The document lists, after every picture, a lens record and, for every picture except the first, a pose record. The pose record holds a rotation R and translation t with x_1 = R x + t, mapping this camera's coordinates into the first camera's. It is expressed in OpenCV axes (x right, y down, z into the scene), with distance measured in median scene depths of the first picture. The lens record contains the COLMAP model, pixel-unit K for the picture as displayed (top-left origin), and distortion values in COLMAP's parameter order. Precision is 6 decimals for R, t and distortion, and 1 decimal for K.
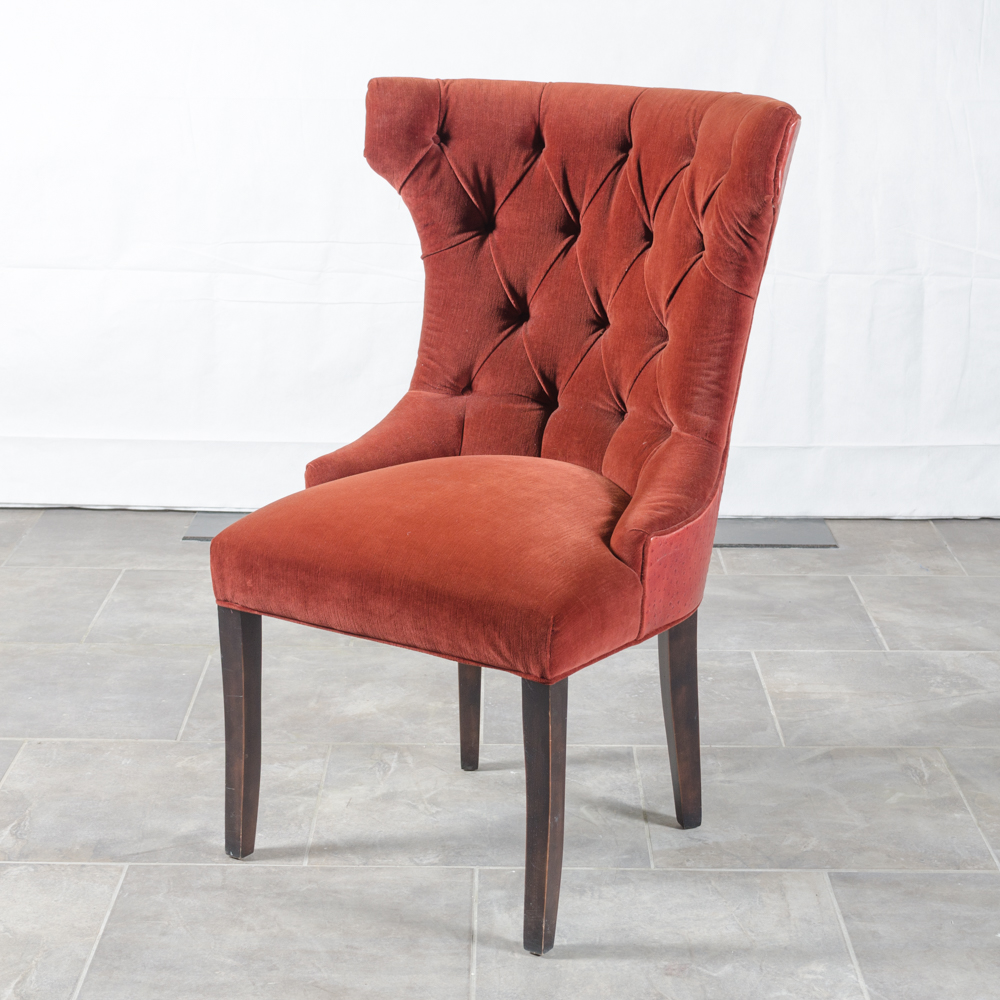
lens RADIAL K [[2229.0, 0, 493.6], [0, 2229.0, 500.5], [0, 0, 1]] dist [-0.006325, 0.000000]
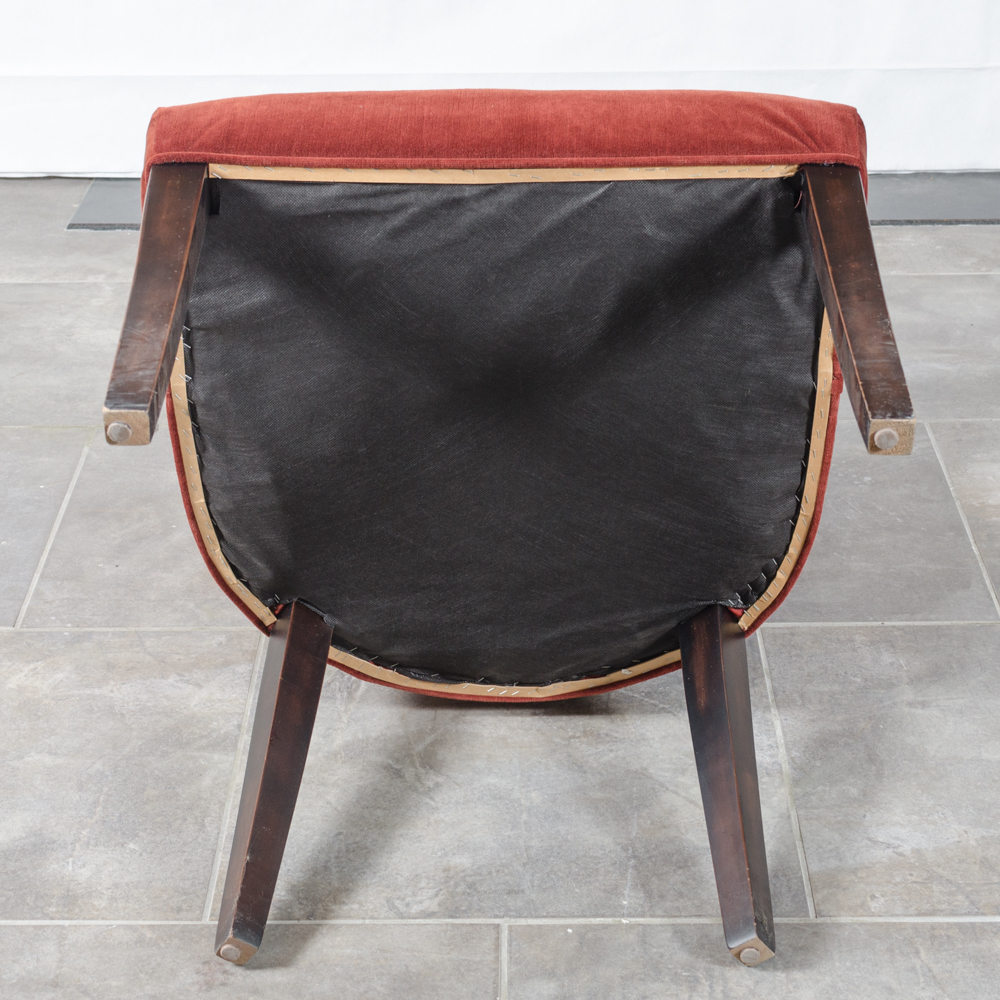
lens RADIAL K [[2232.3, 0, 493.6], [0, 2232.3, 500.0], [0, 0, 1]] dist [-0.014912, 0.000000]
pose [[0.999745, -0.017129, -0.014732, -0.000117], [0.019819, 0.977943, 0.207930, -0.055826], [0.010845, -0.208169, 0.978033, 0.429730]]
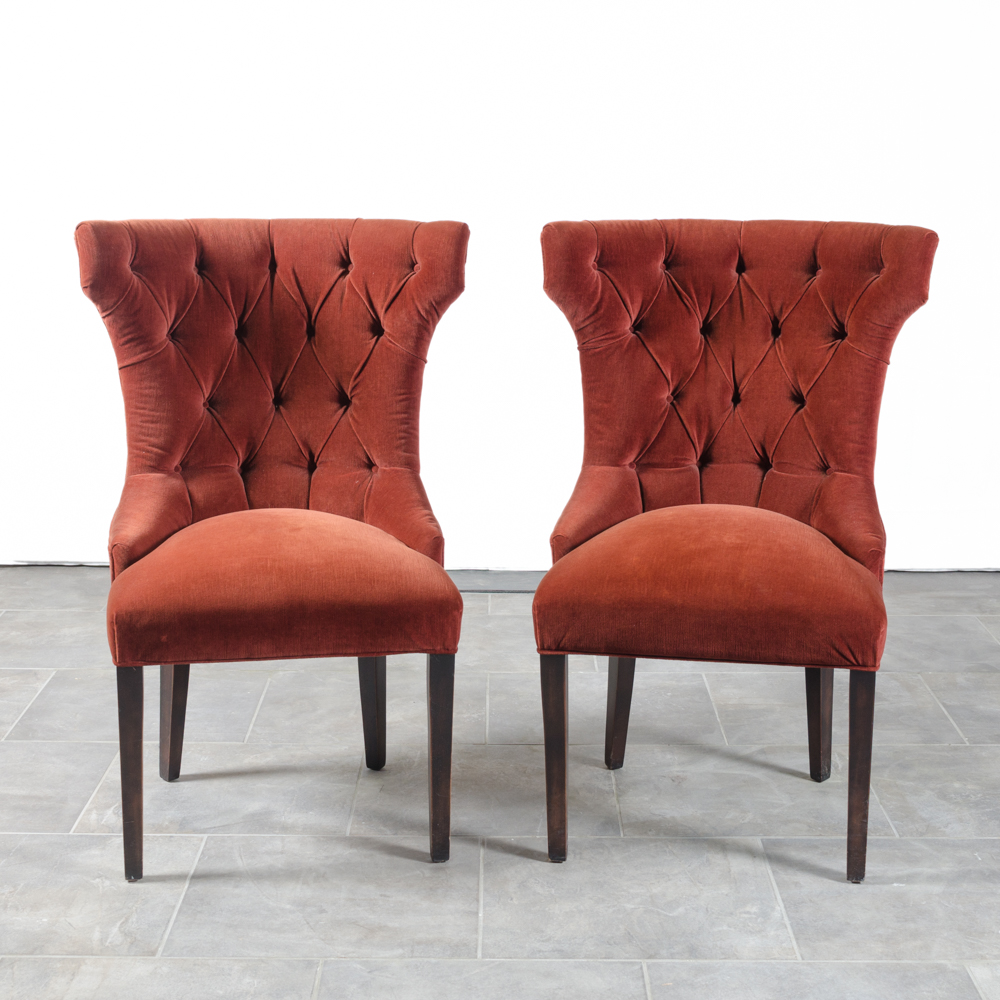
lens RADIAL K [[1874.1, 0, 506.8], [0, 1874.1, 499.4], [0, 0, 1]] dist [-0.011433, 0.000000]
pose [[0.999978, -0.004197, 0.005157, 0.001118], [0.004423, 0.998992, -0.044666, 0.019676], [-0.004964, 0.044688, 0.998989, -0.064844]]
